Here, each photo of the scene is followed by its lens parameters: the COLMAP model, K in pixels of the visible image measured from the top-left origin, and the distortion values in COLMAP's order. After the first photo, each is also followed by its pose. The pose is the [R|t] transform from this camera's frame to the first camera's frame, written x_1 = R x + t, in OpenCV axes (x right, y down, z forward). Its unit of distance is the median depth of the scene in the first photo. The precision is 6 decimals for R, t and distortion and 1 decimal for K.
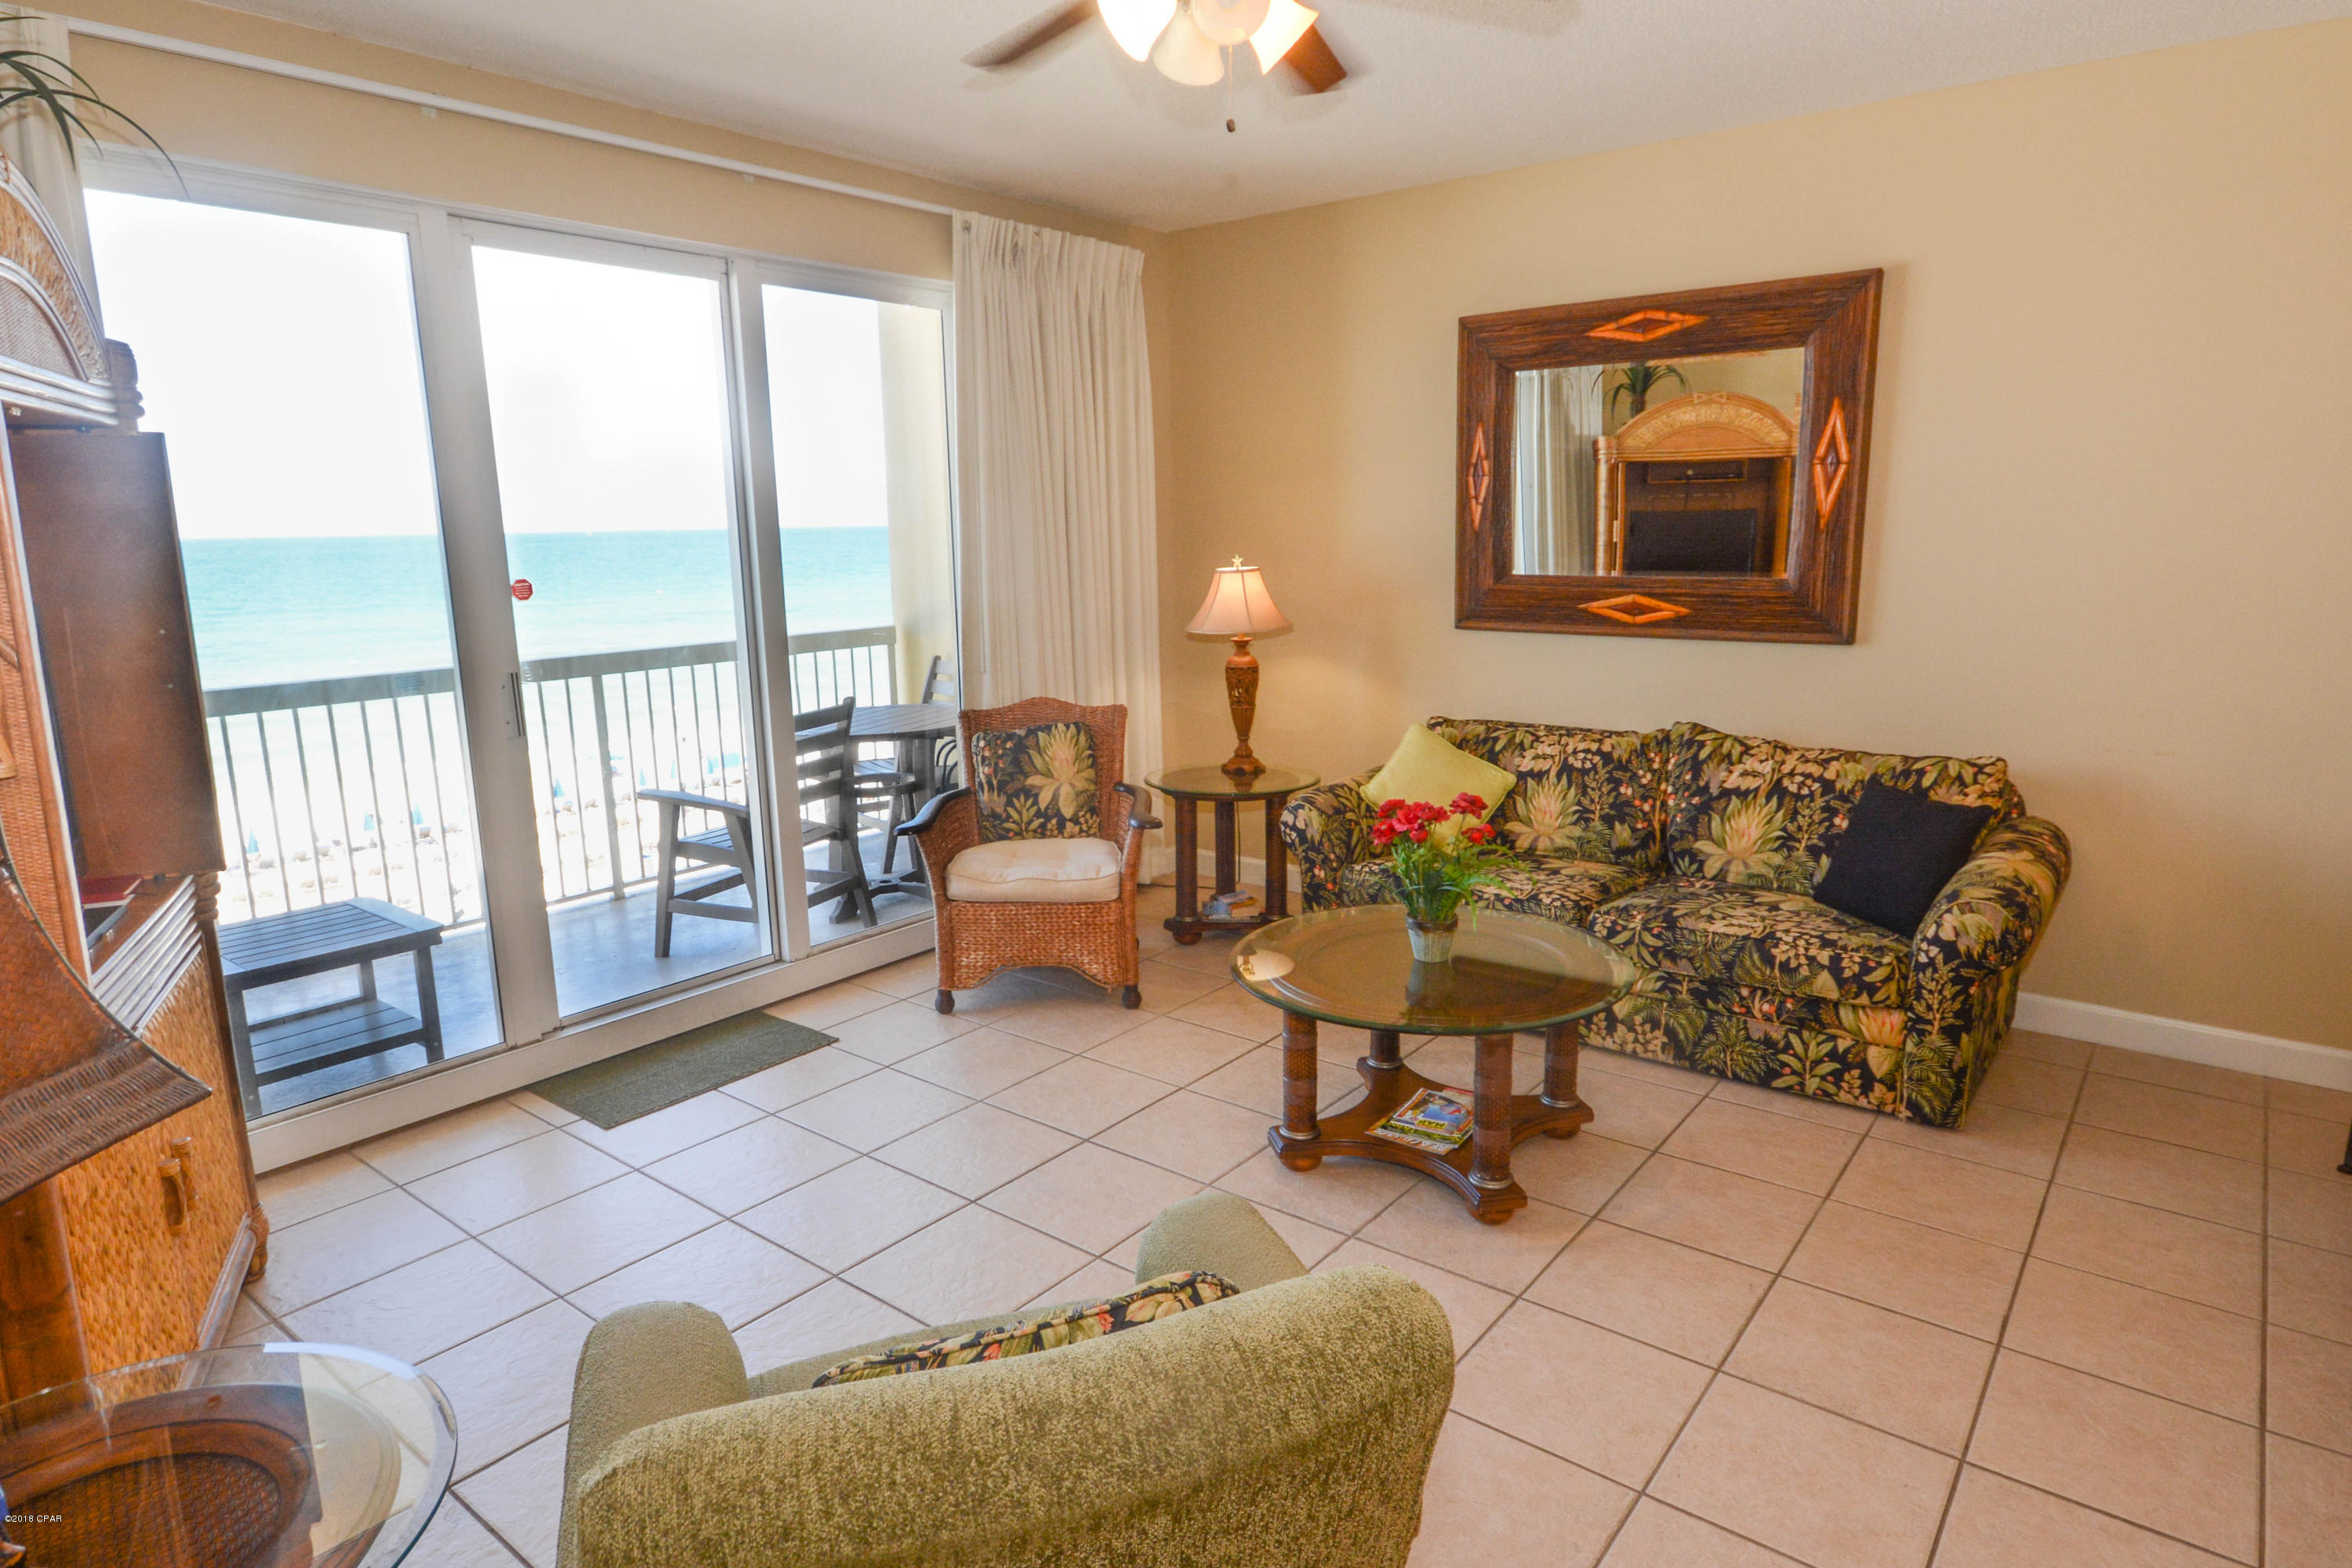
lens RADIAL K [[1340.4, 0, 1176.0], [0, 1340.4, 784.0], [0, 0, 1]] dist [-0.003895, 0.018374]
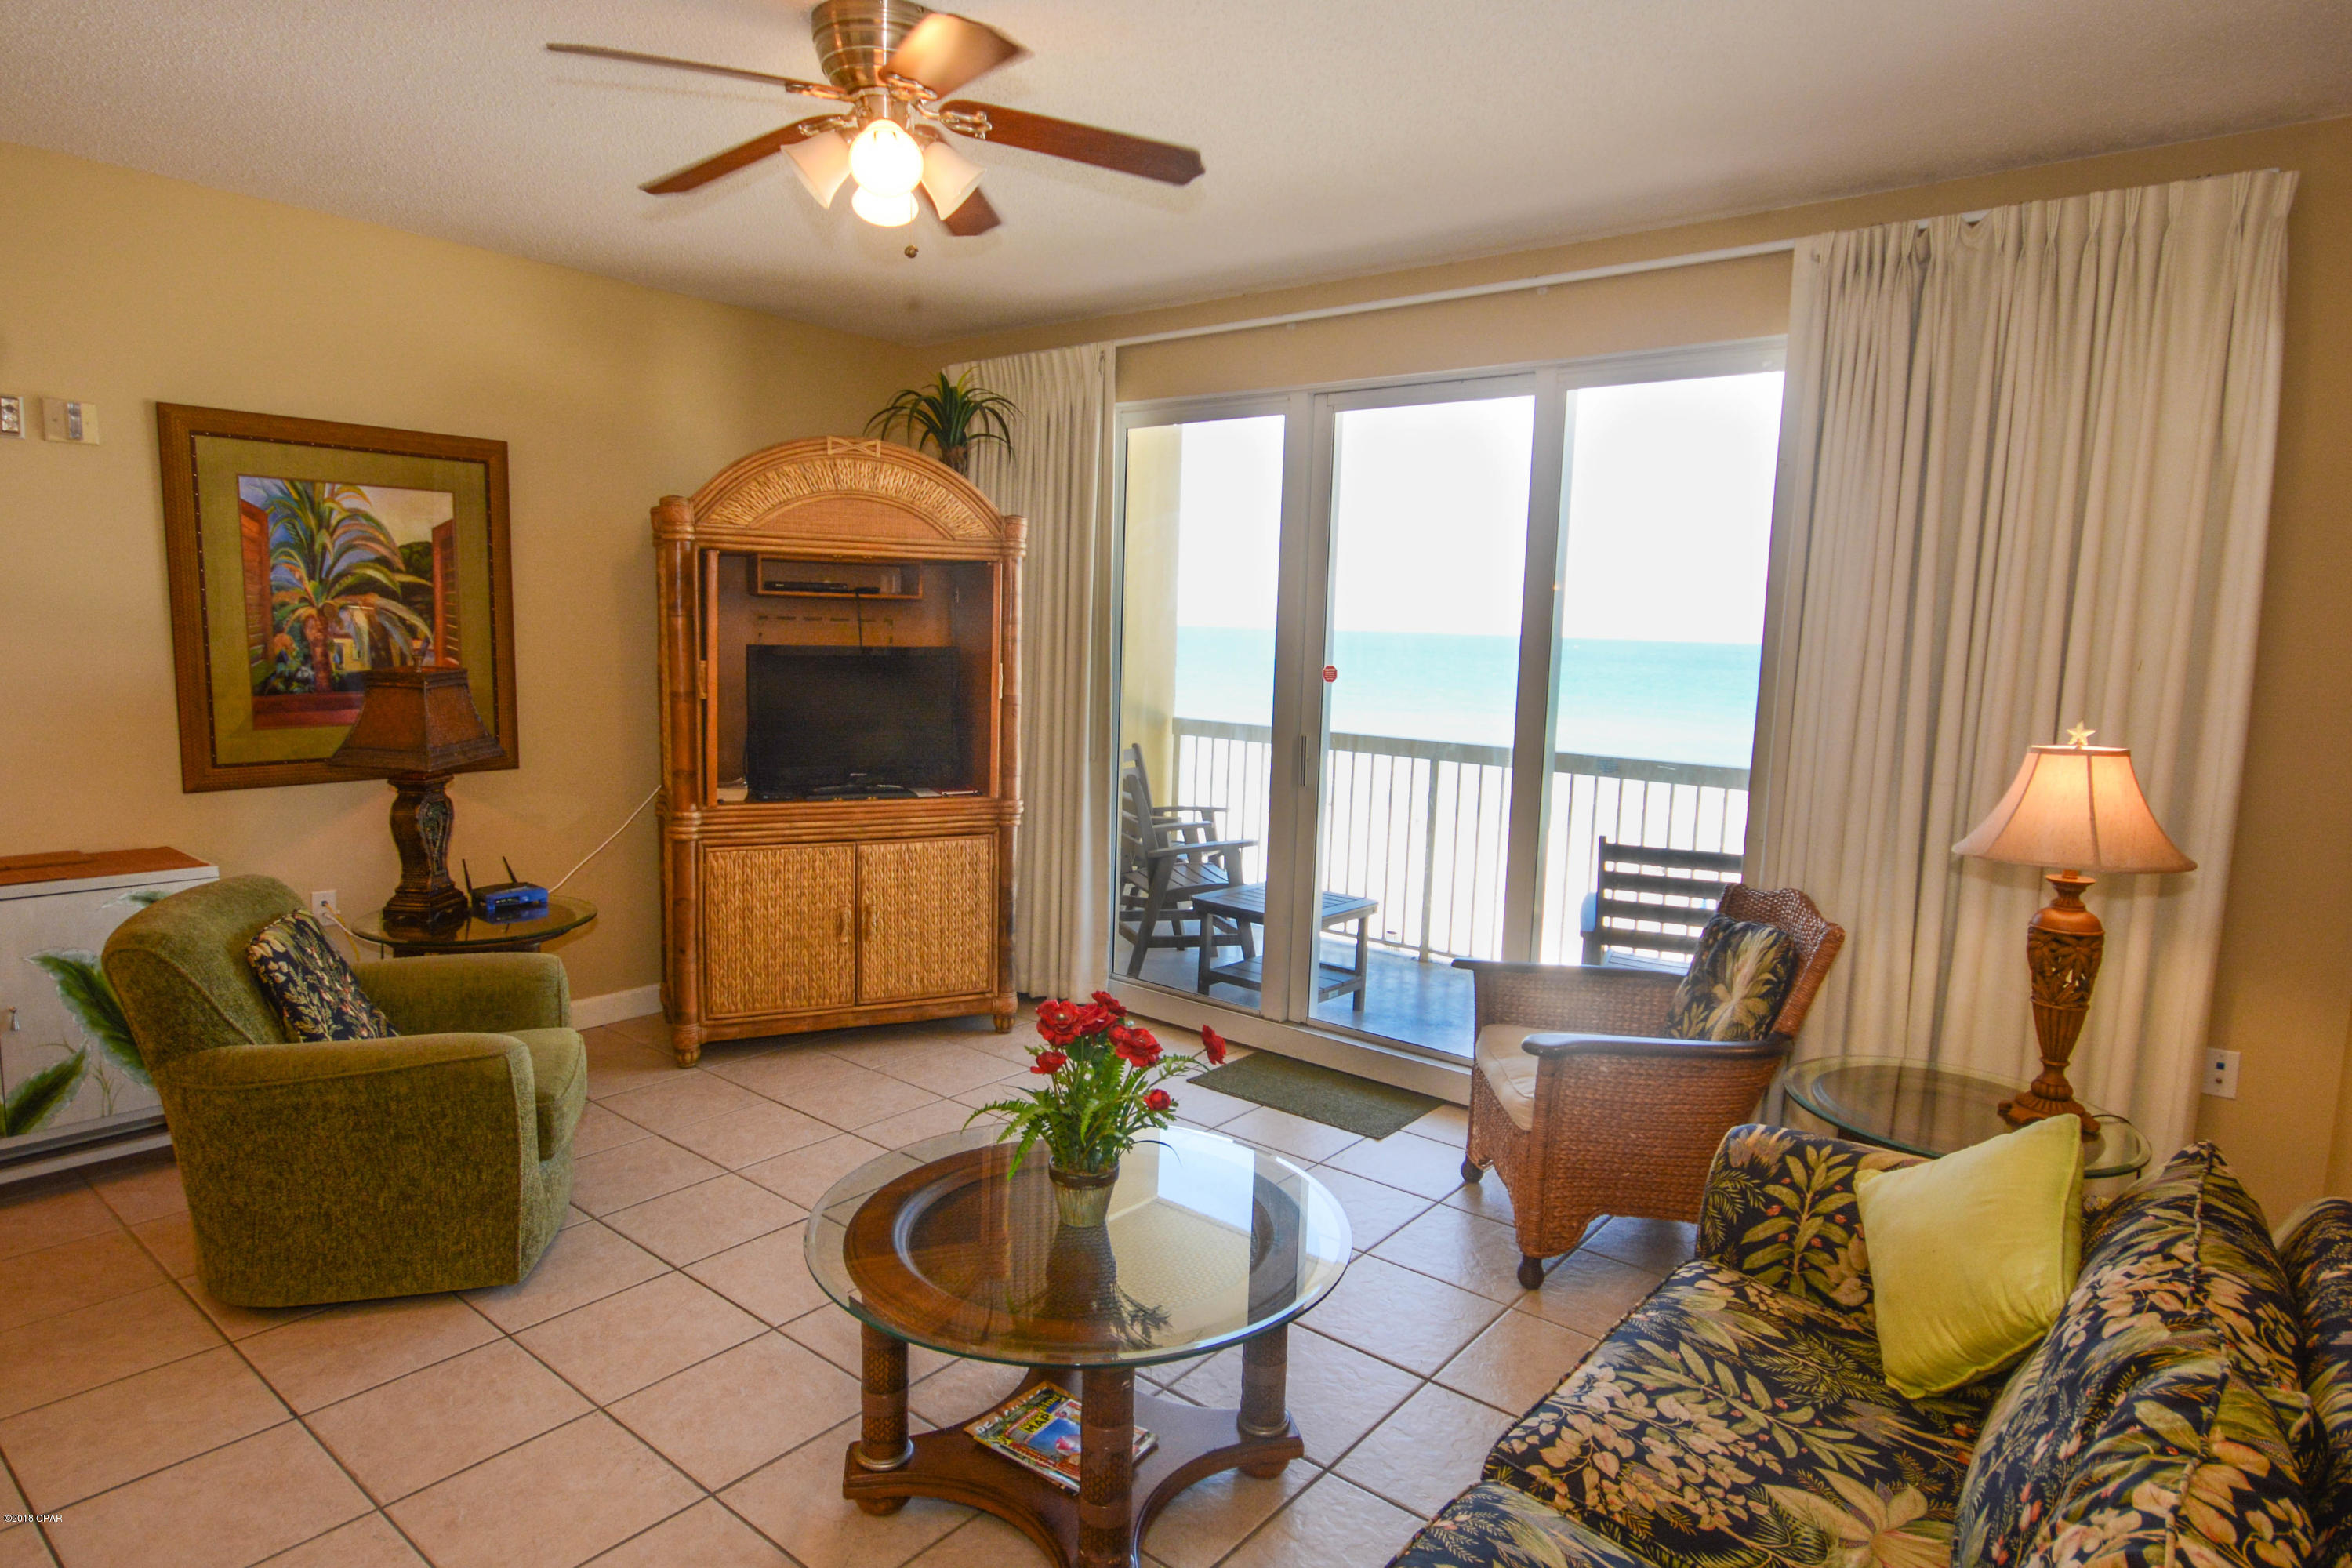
lens RADIAL K [[1340.9, 0, 1176.0], [0, 1340.9, 784.0], [0, 0, 1]] dist [-0.002719, -0.000208]
pose [[-0.002647, 0.143424, -0.989658, 0.674141], [-0.221893, 0.964906, 0.140431, -0.167216], [0.975068, 0.219969, 0.029271, 0.740936]]
